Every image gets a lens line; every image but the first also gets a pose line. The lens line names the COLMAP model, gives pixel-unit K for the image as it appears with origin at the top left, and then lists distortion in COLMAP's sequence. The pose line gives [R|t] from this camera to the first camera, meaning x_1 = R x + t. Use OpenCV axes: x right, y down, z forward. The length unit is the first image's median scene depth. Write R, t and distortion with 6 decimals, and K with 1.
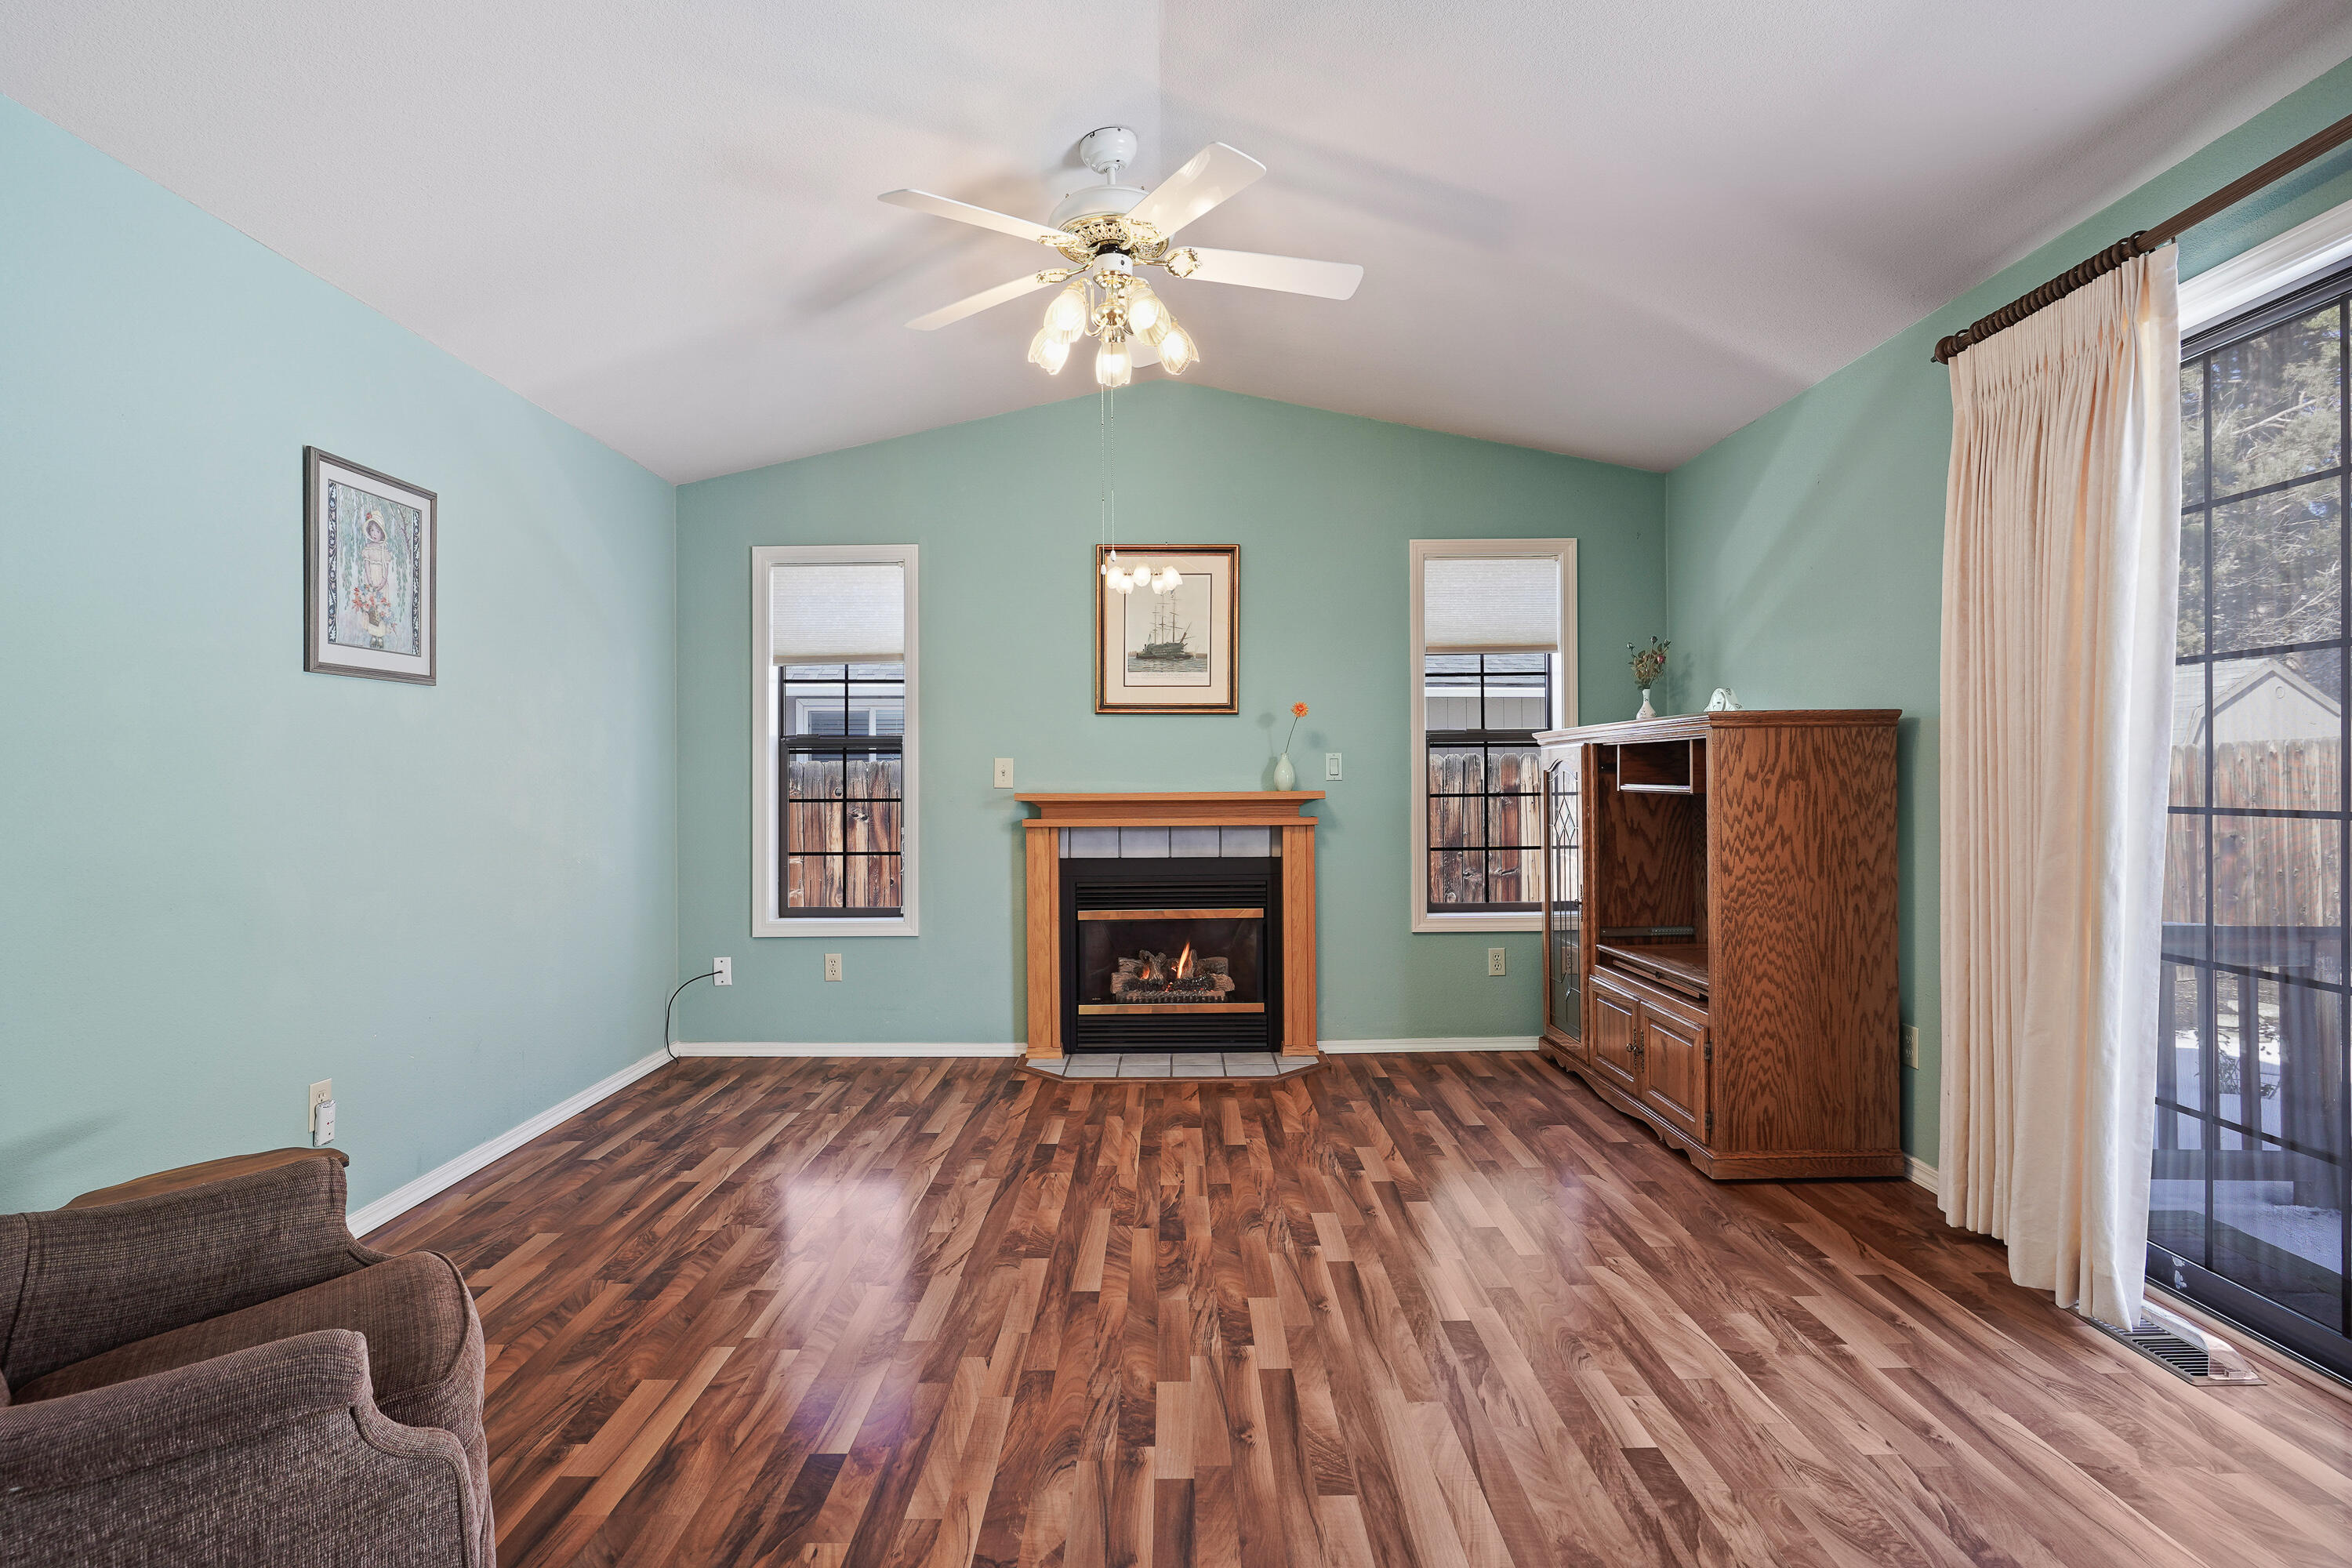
lens RADIAL K [[1143.1, 0, 1157.0], [0, 1143.1, 761.1], [0, 0, 1]] dist [-0.011251, 0.005705]
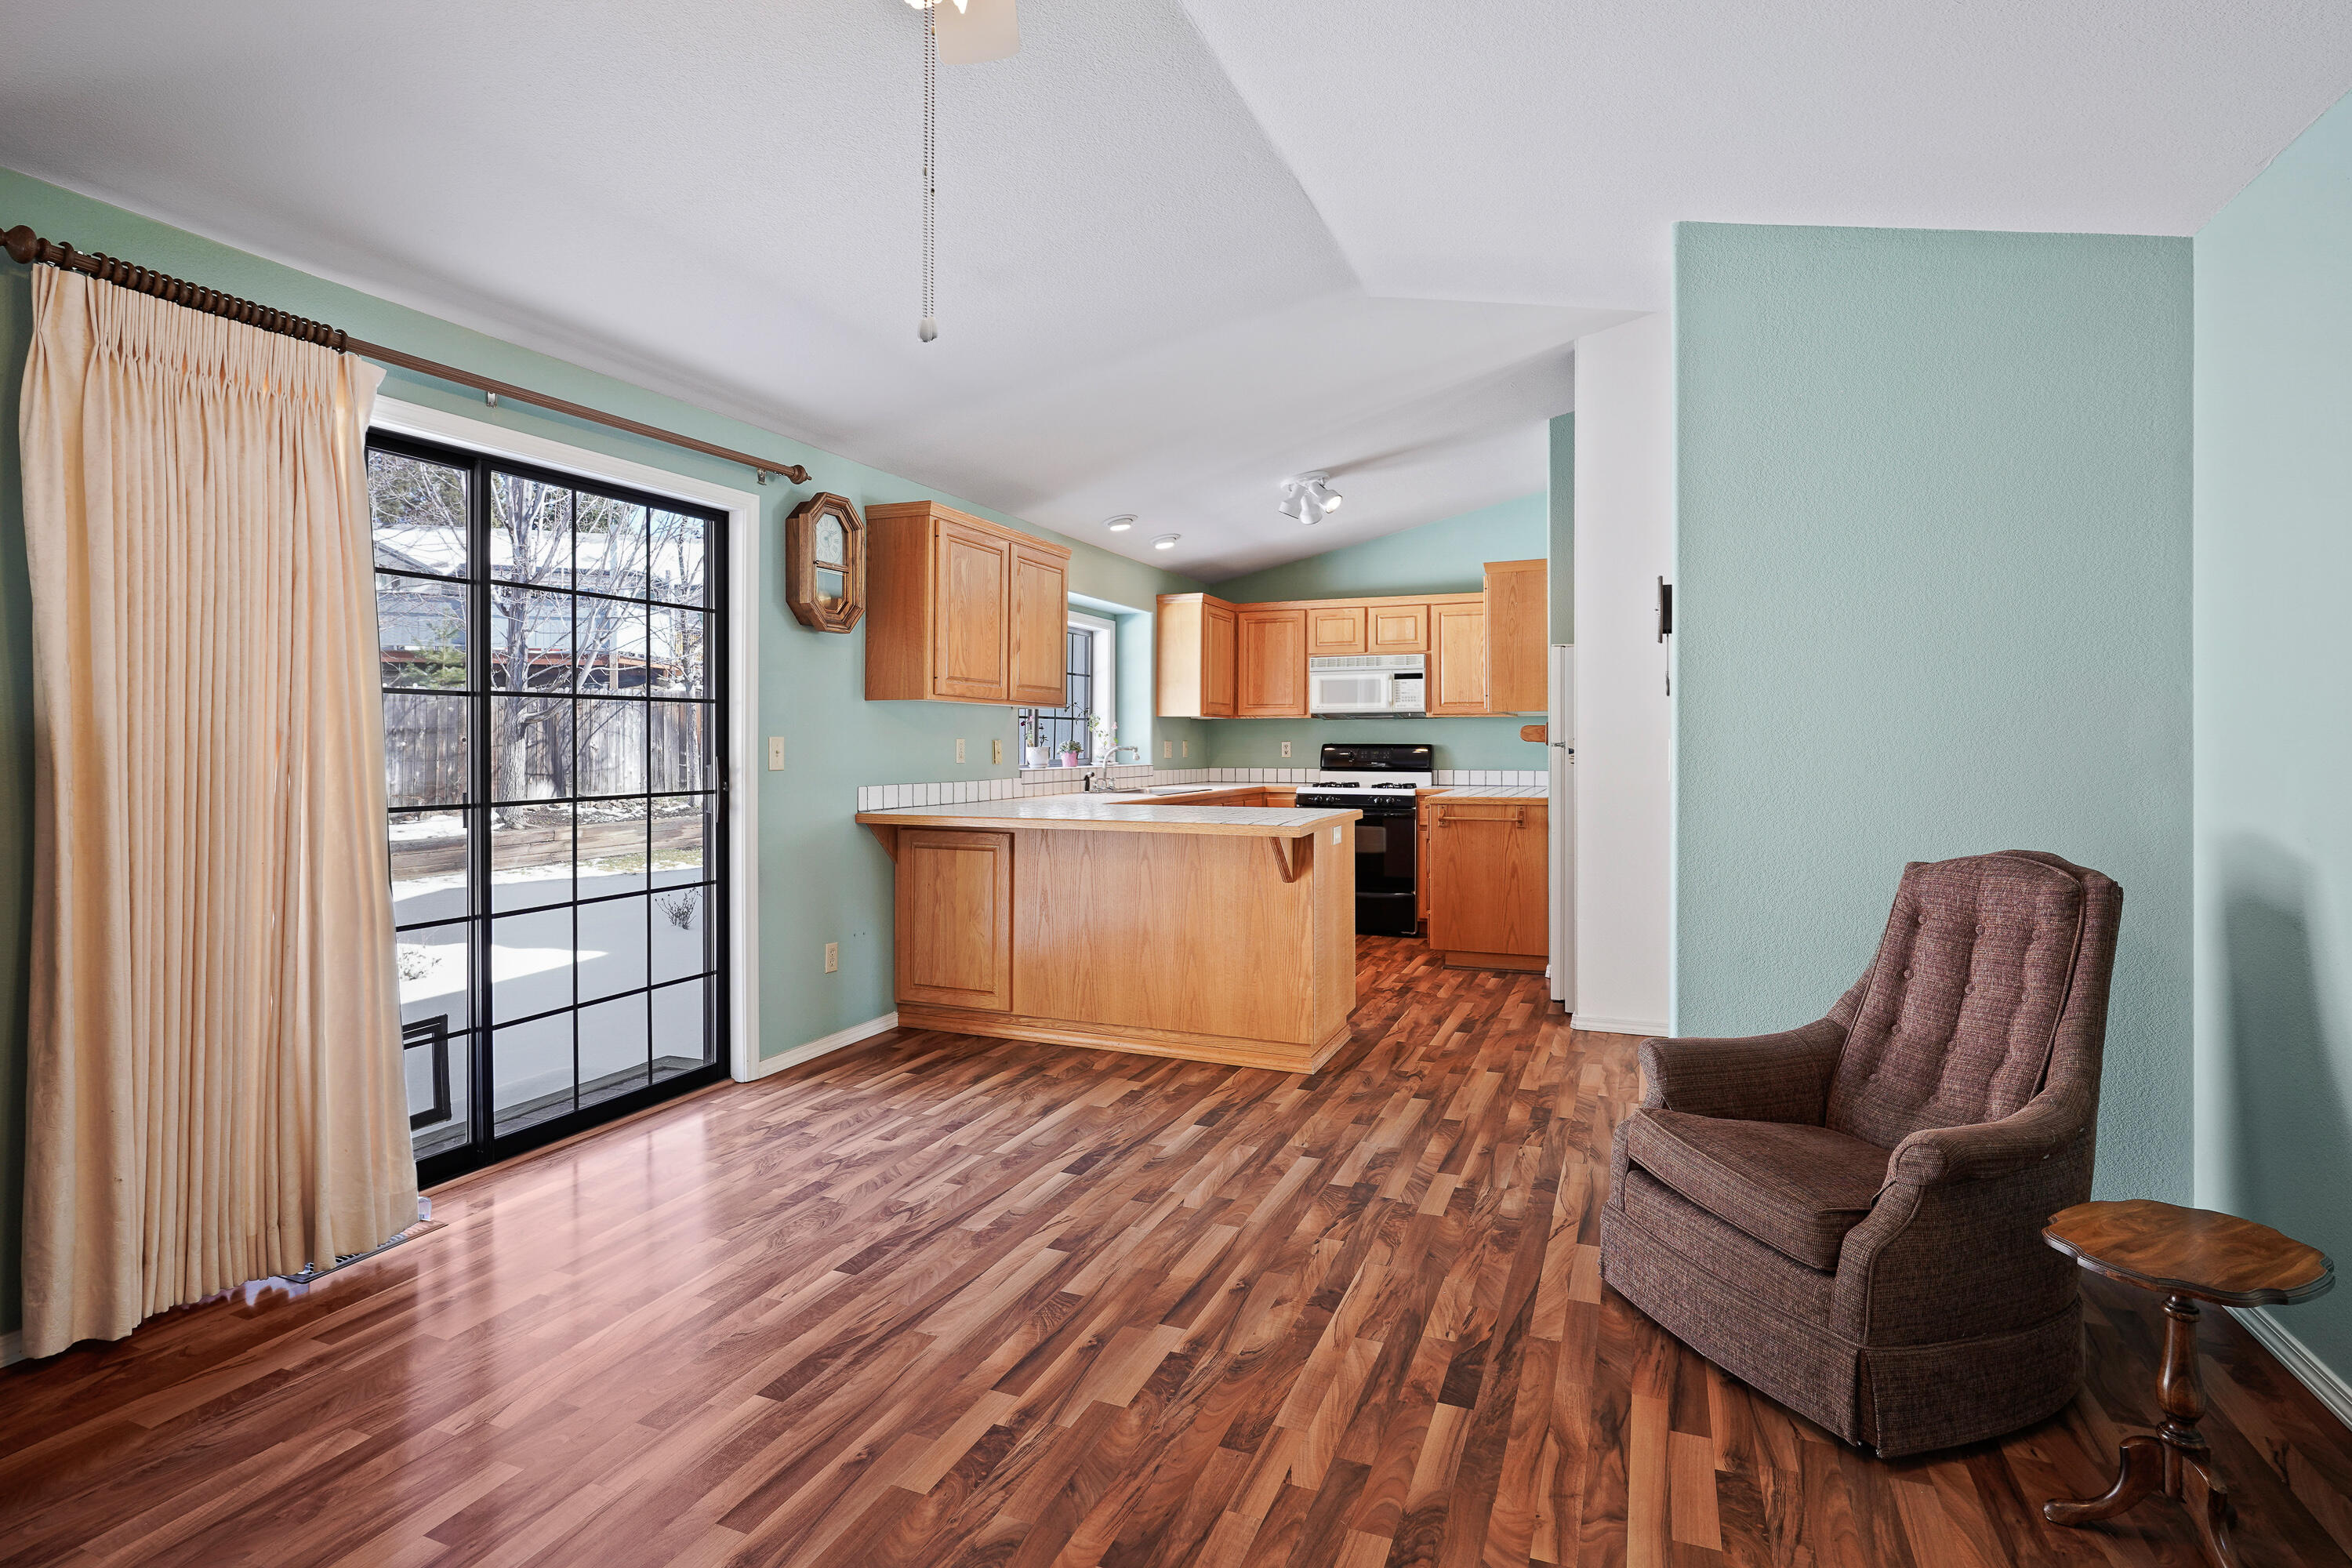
lens RADIAL K [[1143.1, 0, 1126.8], [0, 1143.1, 738.8], [0, 0, 1]] dist [-0.011251, 0.005705]
pose [[-0.911952, 0.015818, 0.409991, -0.287839], [0.008971, 0.999786, -0.018619, -0.004704], [-0.410198, -0.013301, -0.911899, 1.335555]]
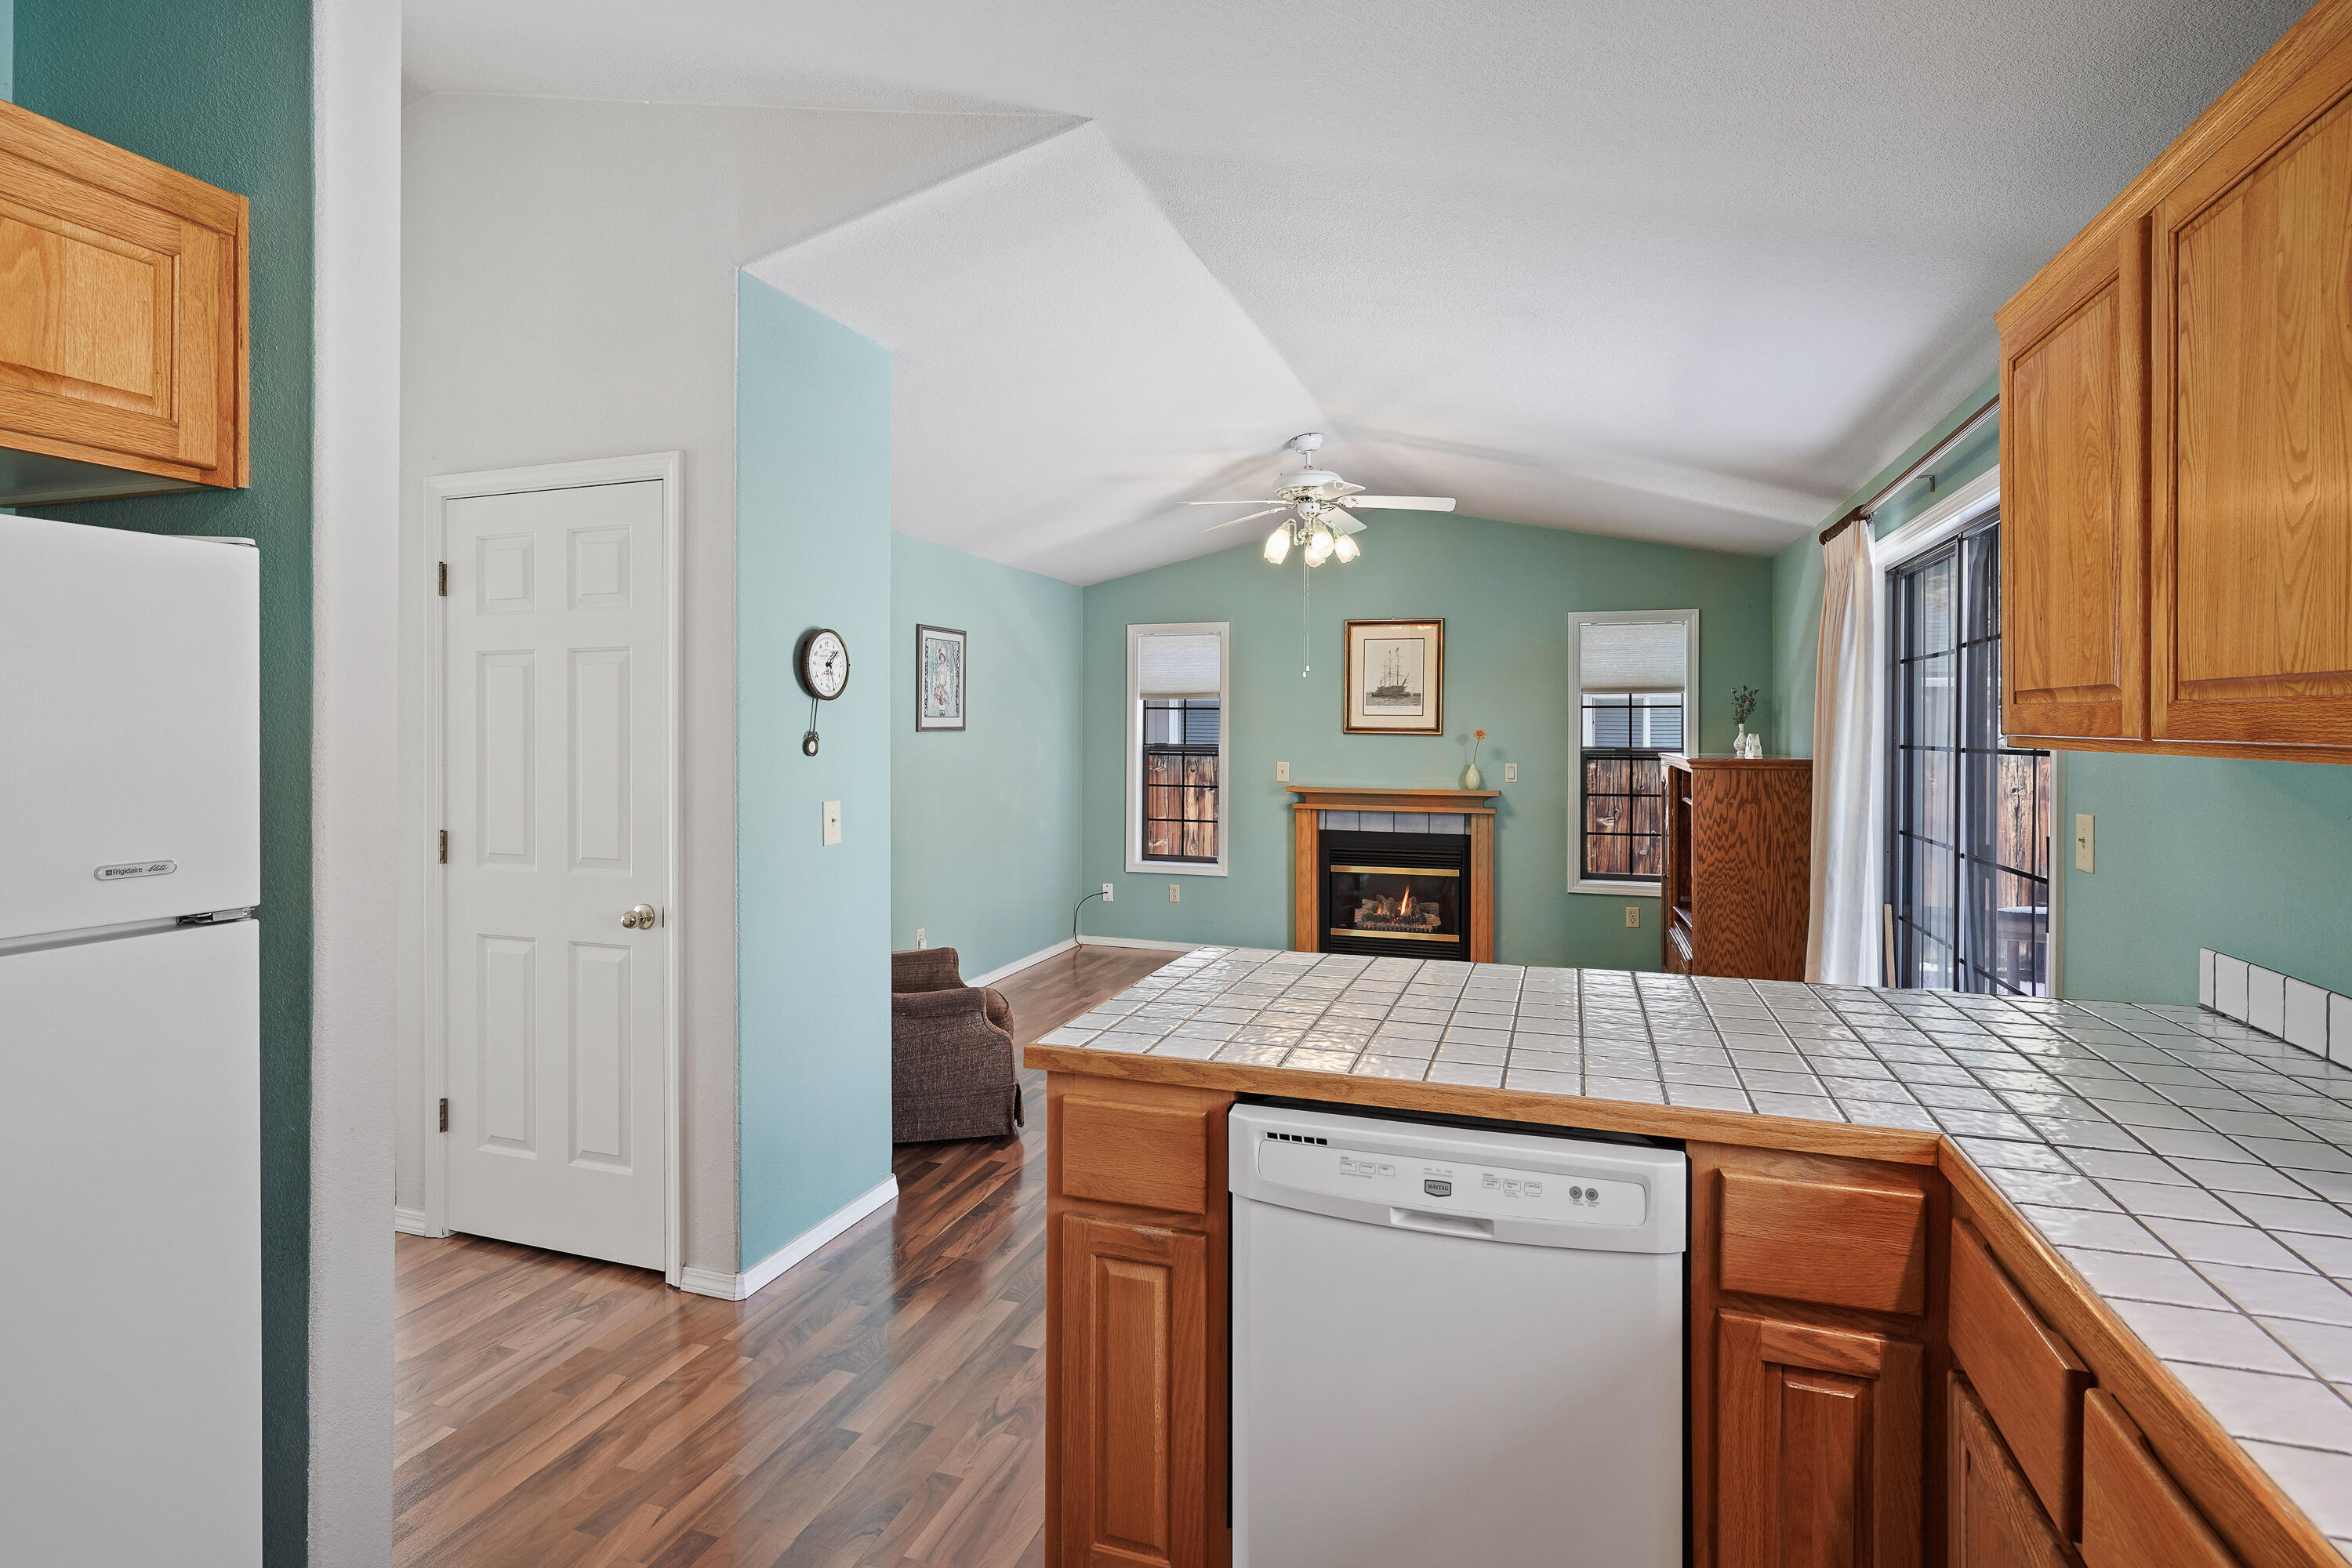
lens RADIAL K [[1143.1, 0, 1176.0], [0, 1143.1, 739.3], [0, 0, 1]] dist [-0.011251, 0.005705]
pose [[0.950220, 0.016002, -0.311167, 0.298109], [-0.008749, 0.999657, 0.024690, -0.101519], [0.311456, -0.020739, 0.950034, -0.706305]]
